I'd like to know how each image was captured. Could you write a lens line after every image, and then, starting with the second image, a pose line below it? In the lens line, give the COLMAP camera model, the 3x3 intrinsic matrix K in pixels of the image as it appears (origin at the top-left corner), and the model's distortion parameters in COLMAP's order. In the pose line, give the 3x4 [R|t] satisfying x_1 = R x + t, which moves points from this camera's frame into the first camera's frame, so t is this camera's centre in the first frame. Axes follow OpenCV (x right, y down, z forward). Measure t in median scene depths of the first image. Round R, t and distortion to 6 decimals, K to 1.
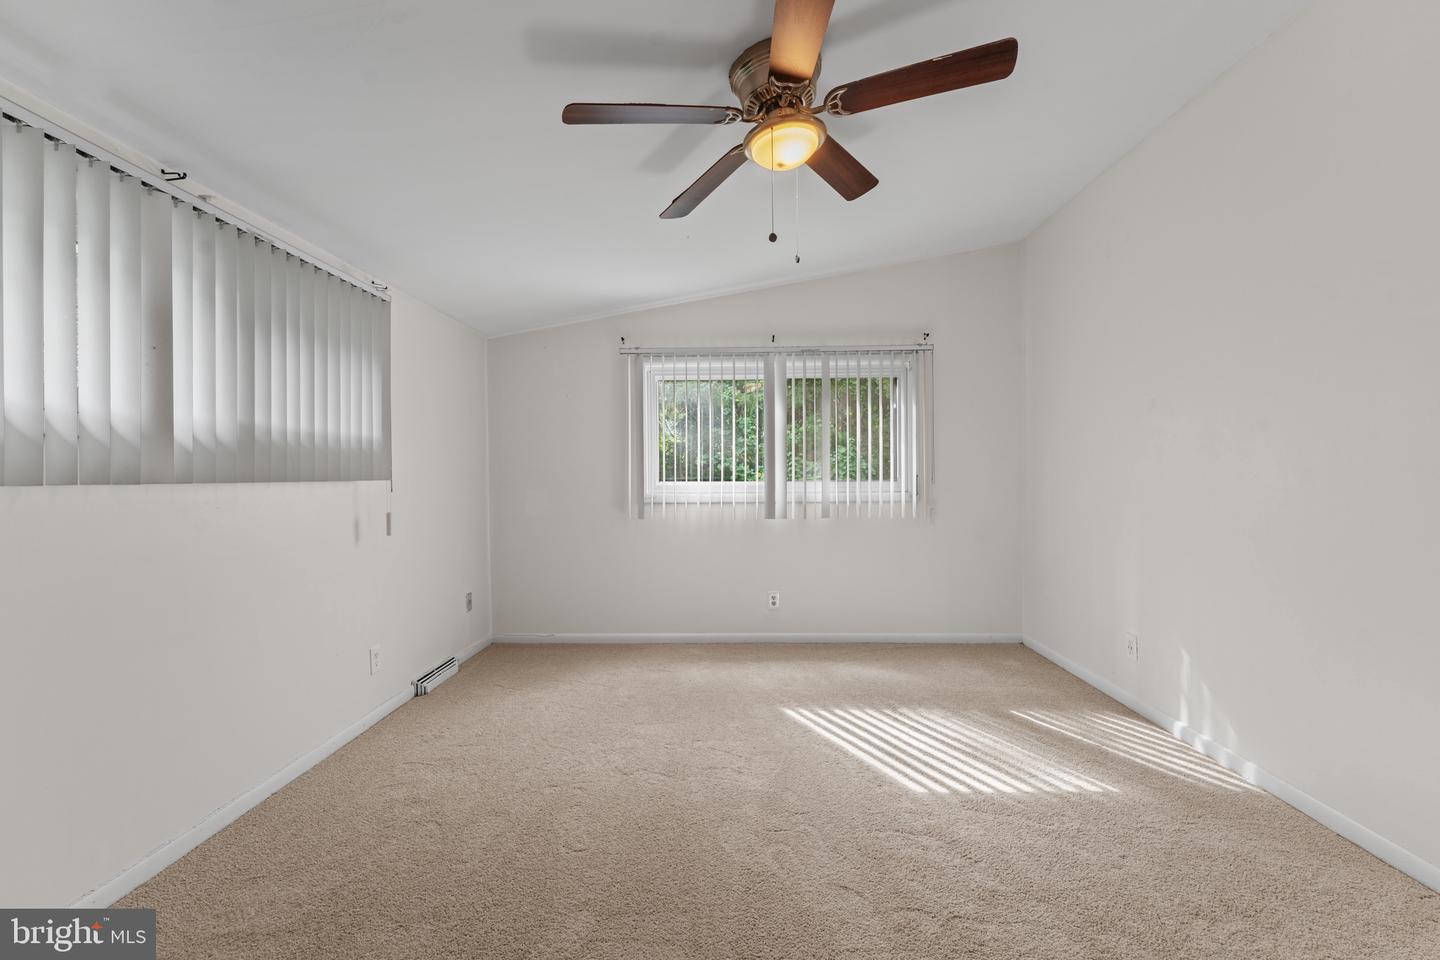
lens RADIAL K [[611.0, 0, 705.1], [0, 611.0, 477.8], [0, 0, 1]] dist [-0.000916, -0.000283]
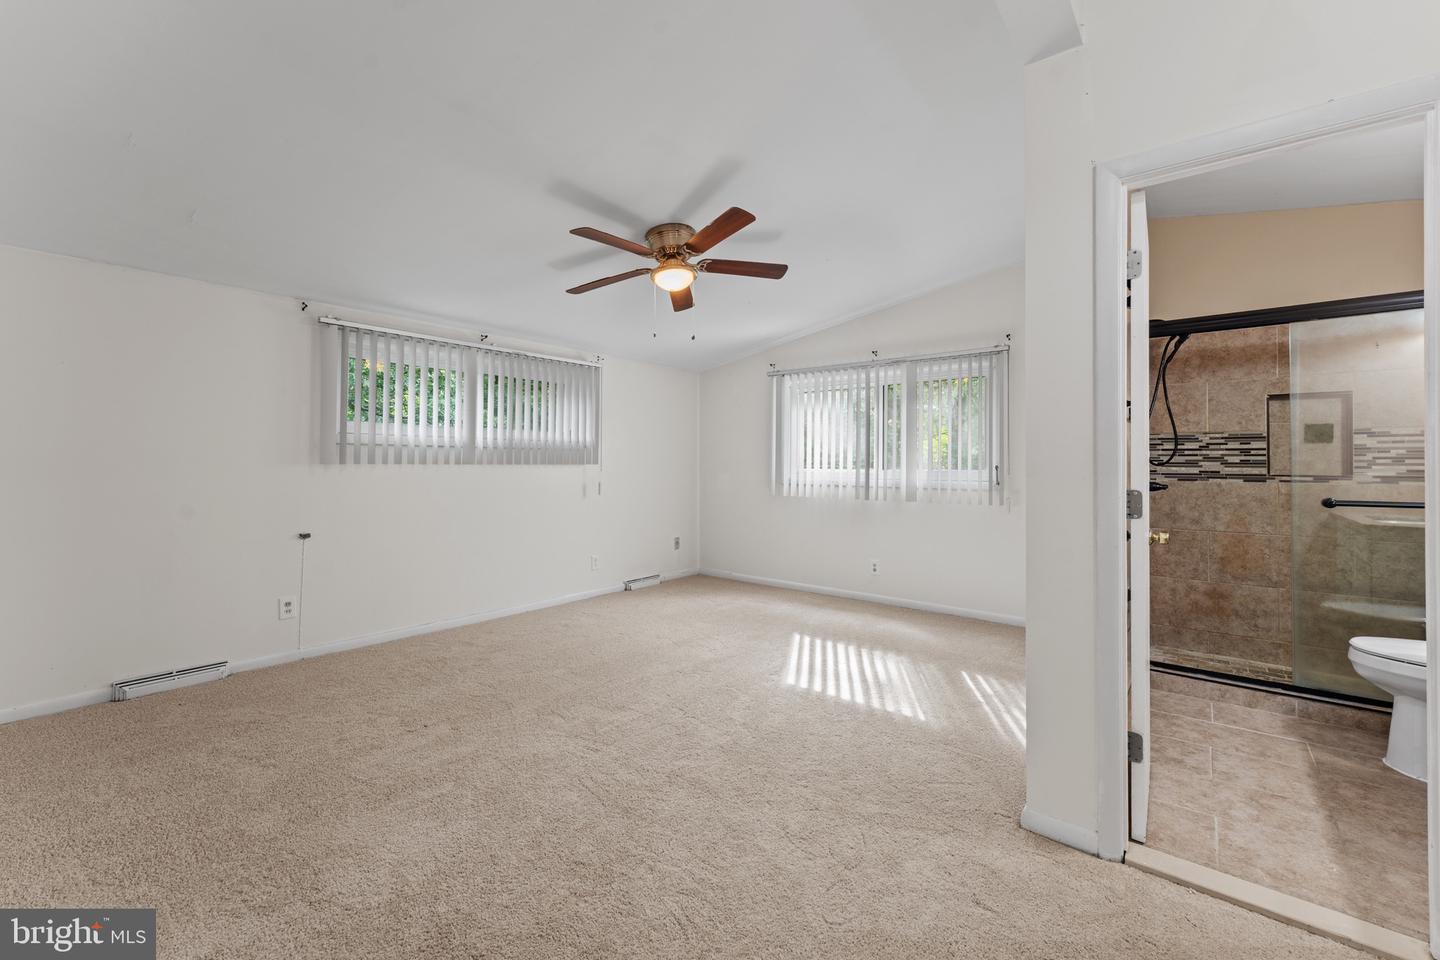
lens RADIAL K [[574.6, 0, 715.9], [0, 574.6, 452.5], [0, 0, 1]] dist [0.001271, -0.000439]
pose [[0.796749, 0.000953, -0.604309, 0.844933], [-0.013010, 0.999794, -0.015577, -0.009695], [0.604170, 0.020273, 0.796597, -0.168297]]
